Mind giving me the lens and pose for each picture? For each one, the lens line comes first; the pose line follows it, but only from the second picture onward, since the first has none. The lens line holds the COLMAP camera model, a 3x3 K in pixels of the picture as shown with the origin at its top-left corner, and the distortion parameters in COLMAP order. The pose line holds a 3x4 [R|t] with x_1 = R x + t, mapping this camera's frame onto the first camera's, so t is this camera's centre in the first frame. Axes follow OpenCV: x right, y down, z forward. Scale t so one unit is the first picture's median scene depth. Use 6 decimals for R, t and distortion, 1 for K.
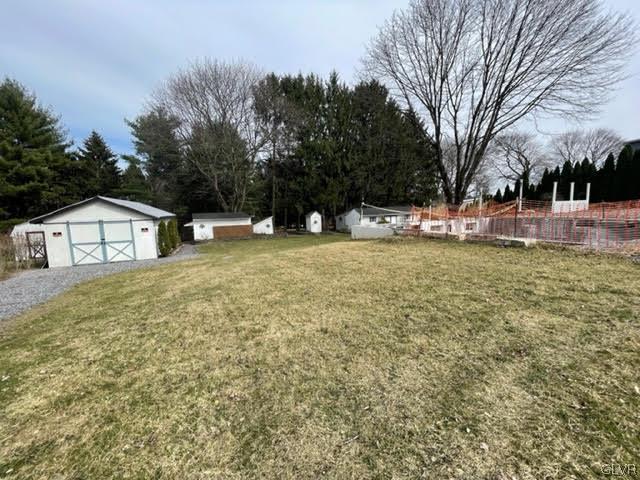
lens RADIAL K [[261.0, 0, 320.0], [0, 261.0, 240.0], [0, 0, 1]] dist [0.001424, 0.000252]
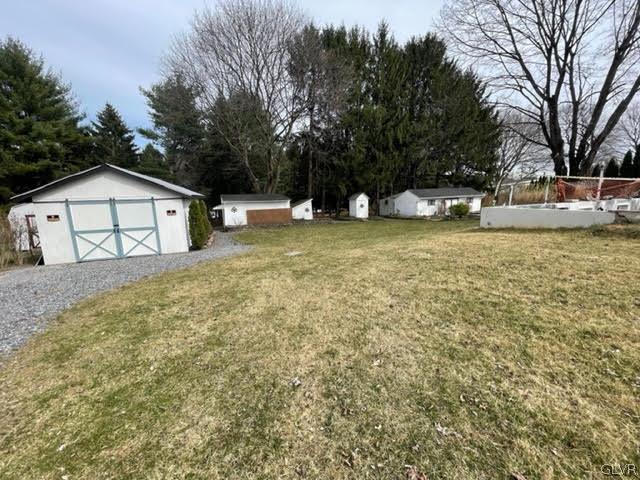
lens RADIAL K [[261.6, 0, 320.0], [0, 261.6, 240.0], [0, 0, 1]] dist [-0.002487, -0.000648]
pose [[0.998805, 0.010544, -0.047728, -0.110976], [-0.007940, 0.998486, 0.054440, -0.002802], [0.048230, -0.053995, 0.997376, 0.145164]]
